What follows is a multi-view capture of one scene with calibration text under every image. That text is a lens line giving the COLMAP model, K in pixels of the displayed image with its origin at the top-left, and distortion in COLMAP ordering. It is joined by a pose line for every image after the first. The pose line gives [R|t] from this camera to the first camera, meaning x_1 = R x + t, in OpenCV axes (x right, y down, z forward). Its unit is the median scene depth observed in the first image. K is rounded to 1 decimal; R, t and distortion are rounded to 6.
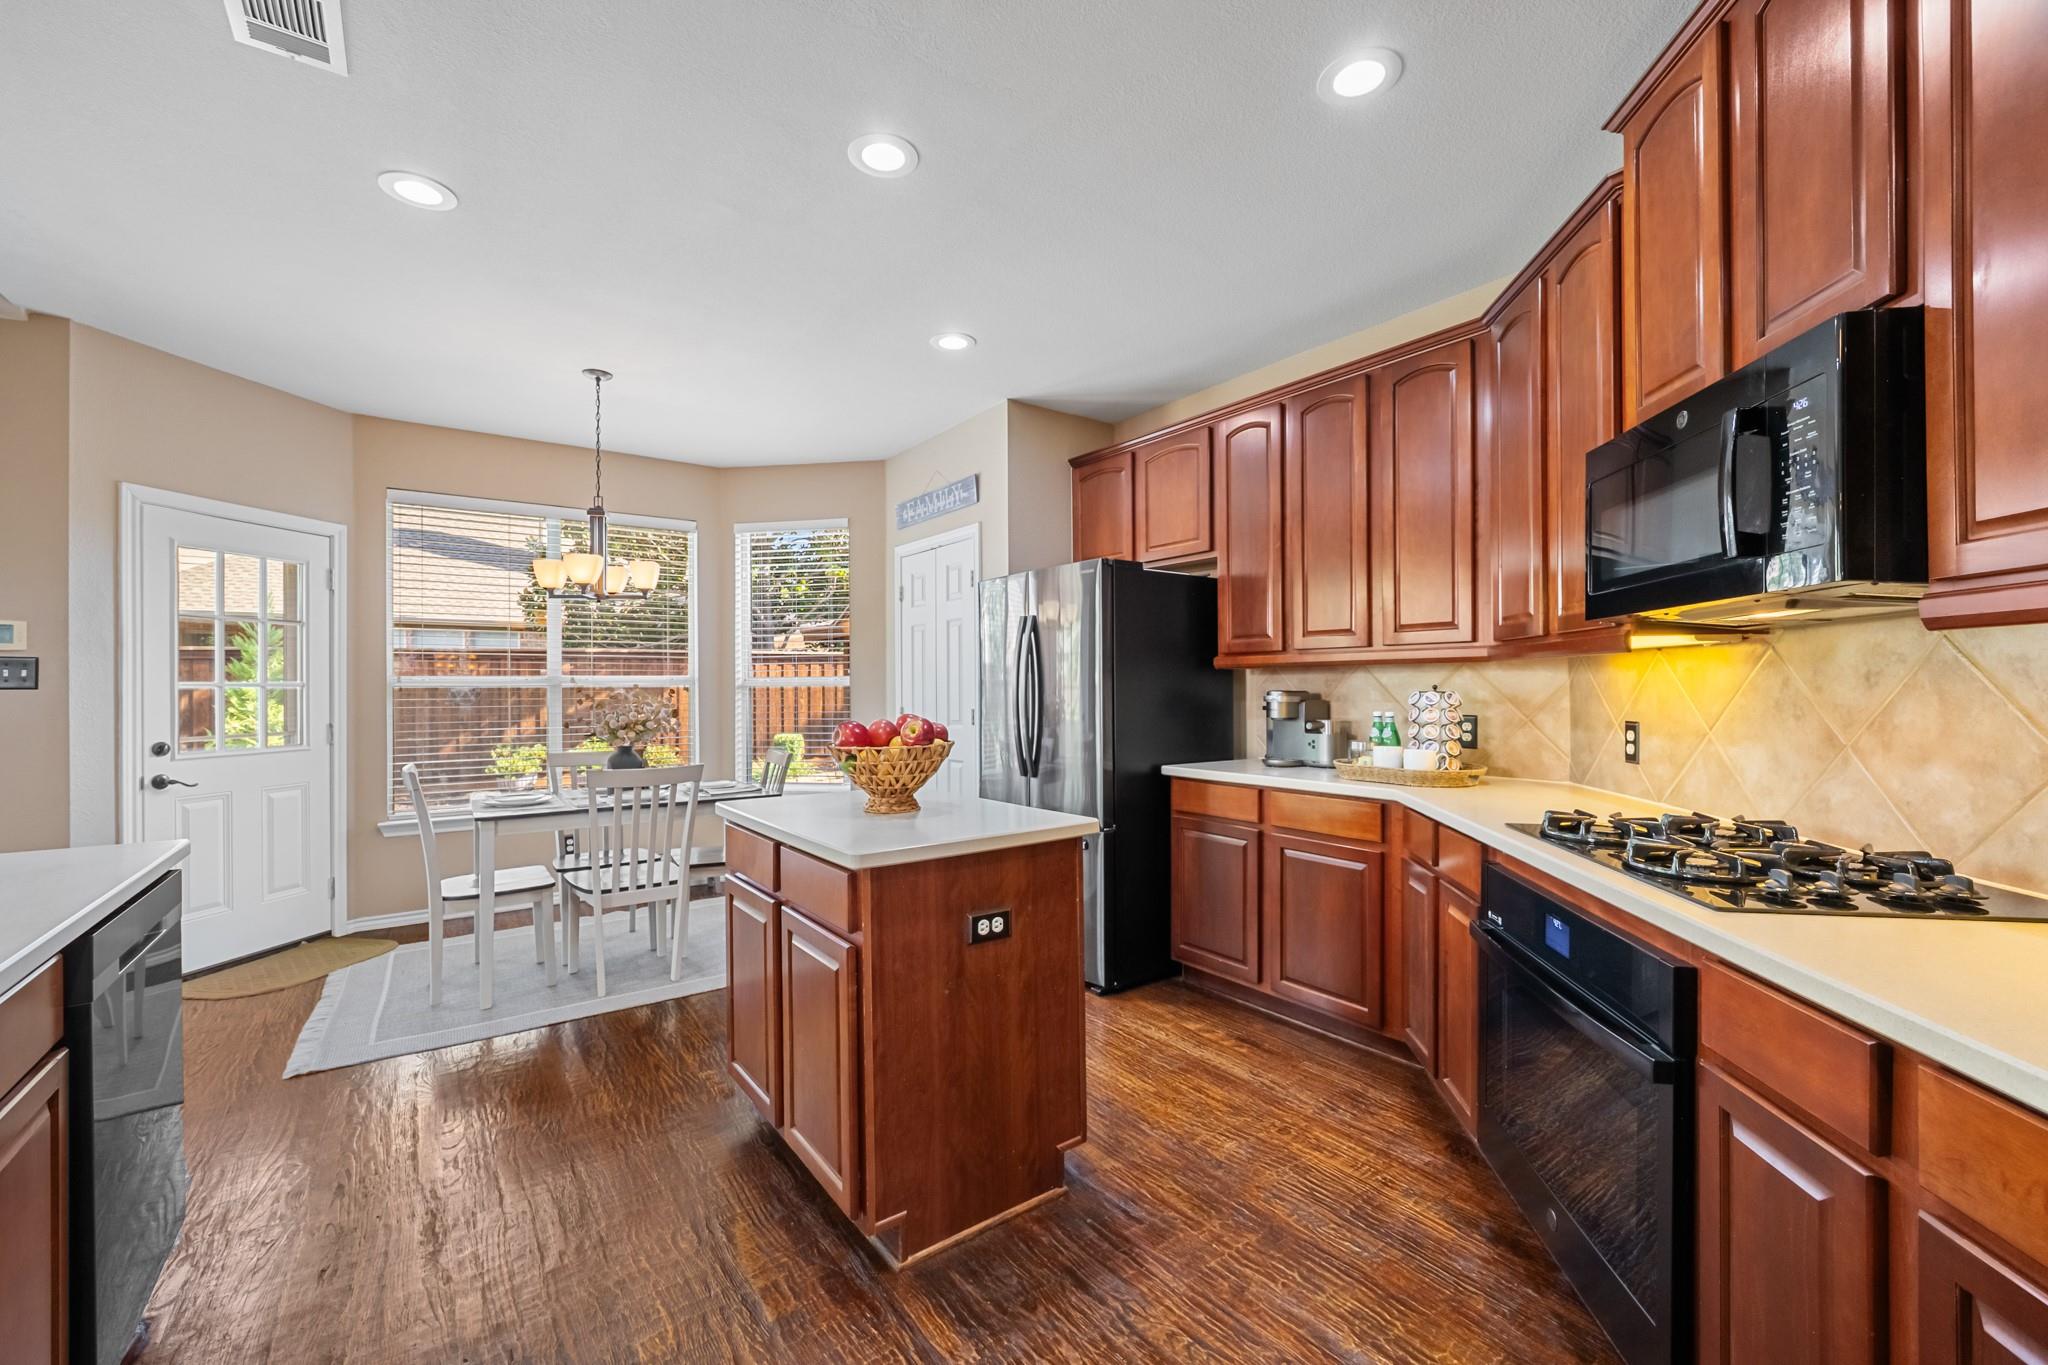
lens RADIAL K [[816.4, 0, 1025.3], [0, 816.4, 687.7], [0, 0, 1]] dist [-0.008624, 0.000398]
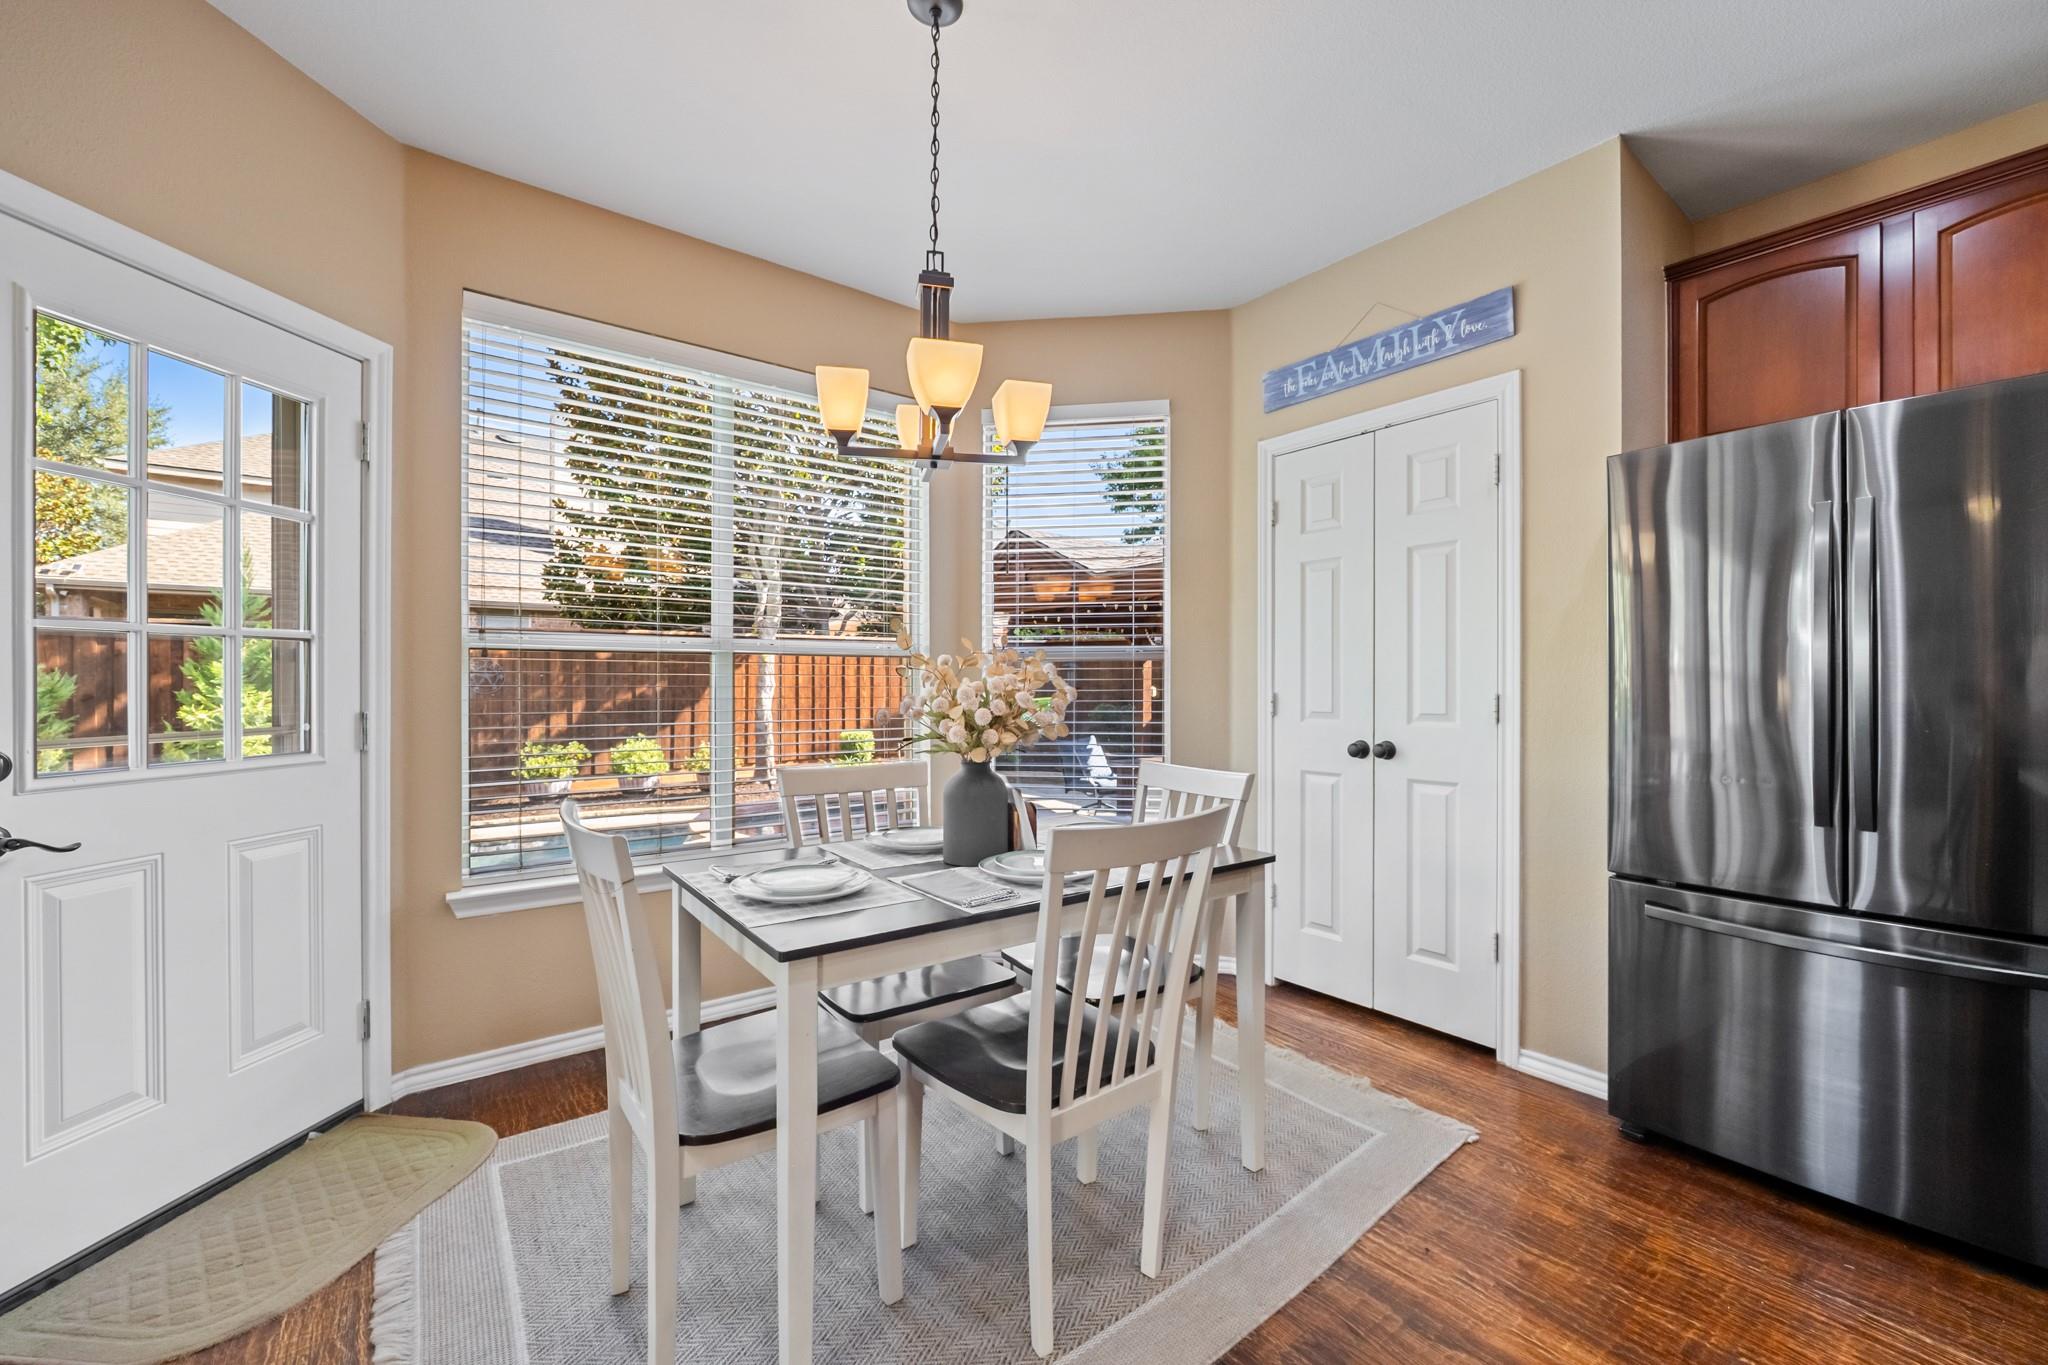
lens RADIAL K [[794.8, 0, 1025.3], [0, 794.8, 689.3], [0, 0, 1]] dist [-0.012767, -0.000127]
pose [[0.999561, 0.006099, 0.028992, -0.425335], [-0.006226, 0.999971, 0.004314, 0.023038], [-0.028965, -0.004493, 0.999570, 0.459397]]
